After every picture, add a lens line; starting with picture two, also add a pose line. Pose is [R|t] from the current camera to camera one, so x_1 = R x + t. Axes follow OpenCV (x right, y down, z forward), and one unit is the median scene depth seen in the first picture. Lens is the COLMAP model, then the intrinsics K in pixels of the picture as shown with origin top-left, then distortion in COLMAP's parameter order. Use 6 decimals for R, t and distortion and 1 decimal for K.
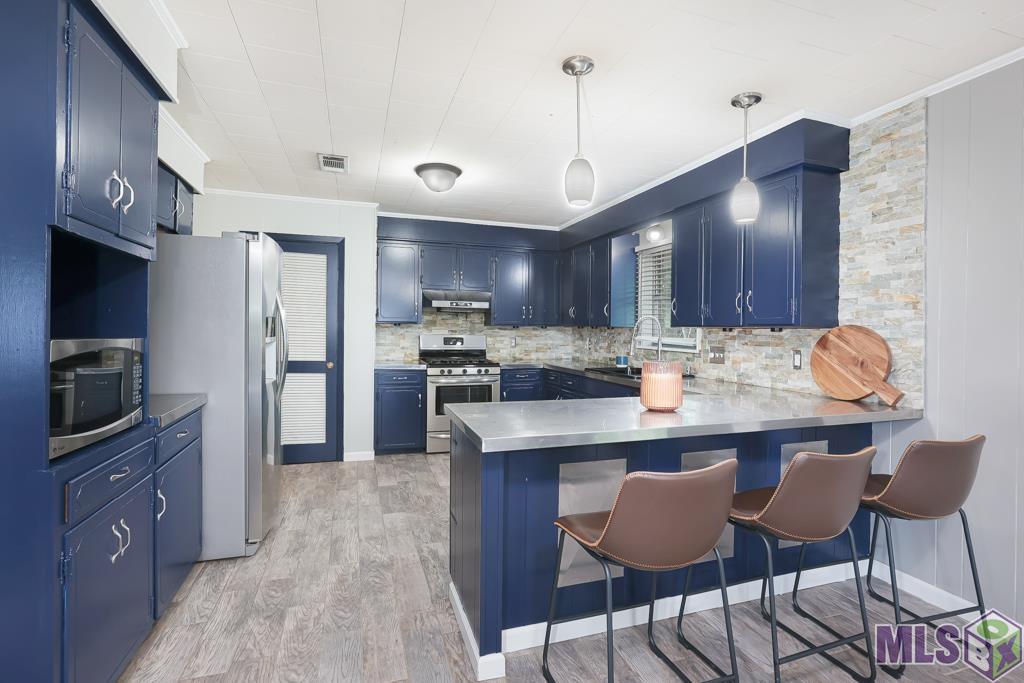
lens RADIAL K [[478.5, 0, 517.4], [0, 478.5, 329.0], [0, 0, 1]] dist [-0.037950, 0.015135]
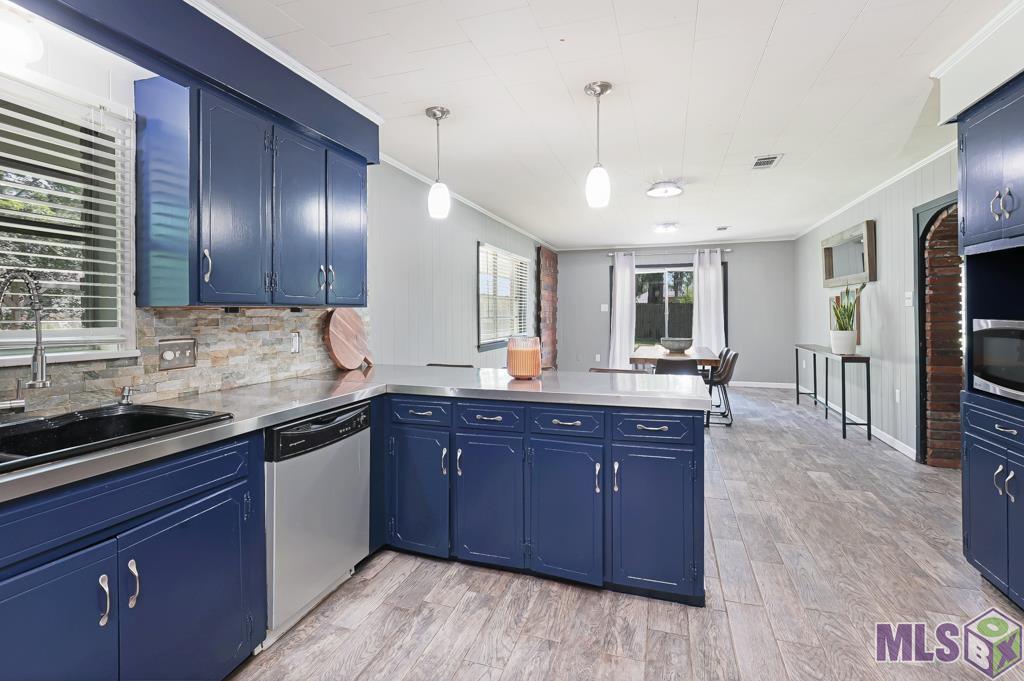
lens RADIAL K [[478.5, 0, 503.2], [0, 478.5, 312.2], [0, 0, 1]] dist [-0.037950, 0.015135]
pose [[-0.781761, -0.006830, 0.623541, -0.341002], [-0.003216, 0.999971, 0.006921, -0.001680], [-0.623570, 0.003406, -0.781760, 1.663493]]
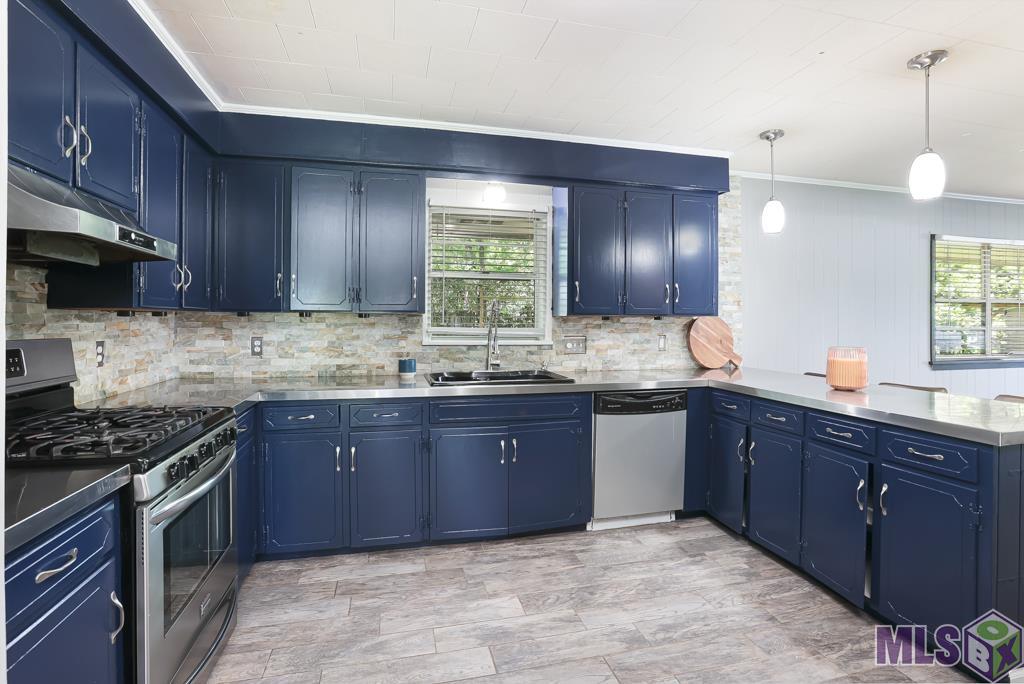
lens RADIAL K [[478.5, 0, 504.9], [0, 478.5, 323.1], [0, 0, 1]] dist [-0.037950, 0.015135]
pose [[0.097933, -0.014978, 0.995080, -0.752440], [-0.001346, 0.999884, 0.015183, -0.004394], [-0.995192, -0.002827, 0.097901, 1.448993]]
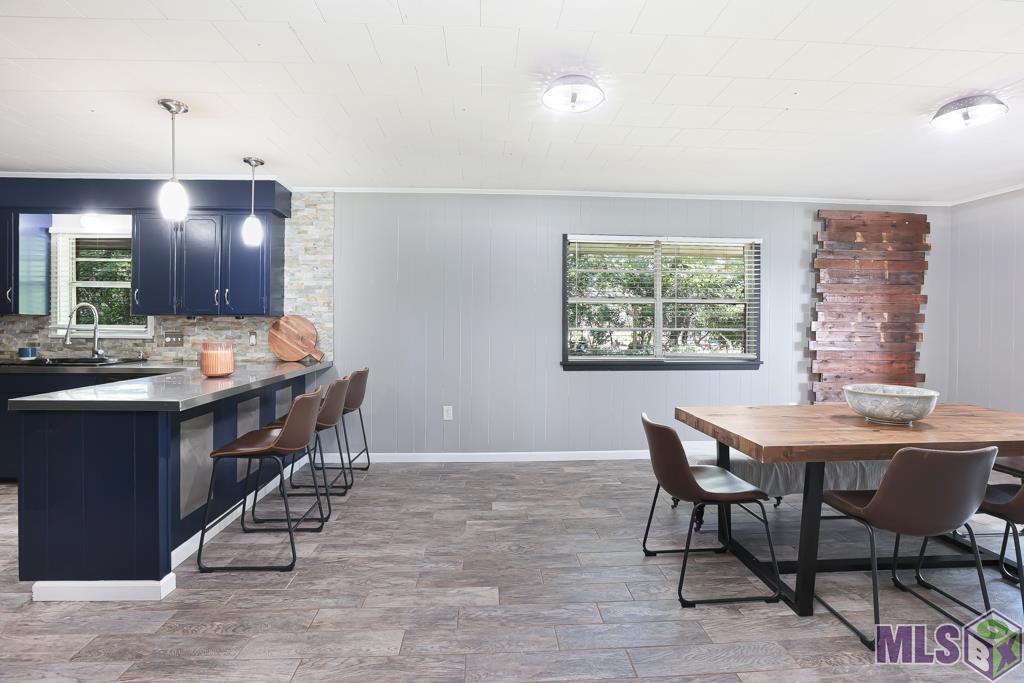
lens RADIAL K [[478.5, 0, 501.5], [0, 478.5, 326.8], [0, 0, 1]] dist [-0.037950, 0.015135]
pose [[0.278564, -0.022500, 0.960154, -0.654776], [-0.003611, 0.999694, 0.024474, -0.010273], [-0.960411, -0.010285, 0.278398, -0.140436]]
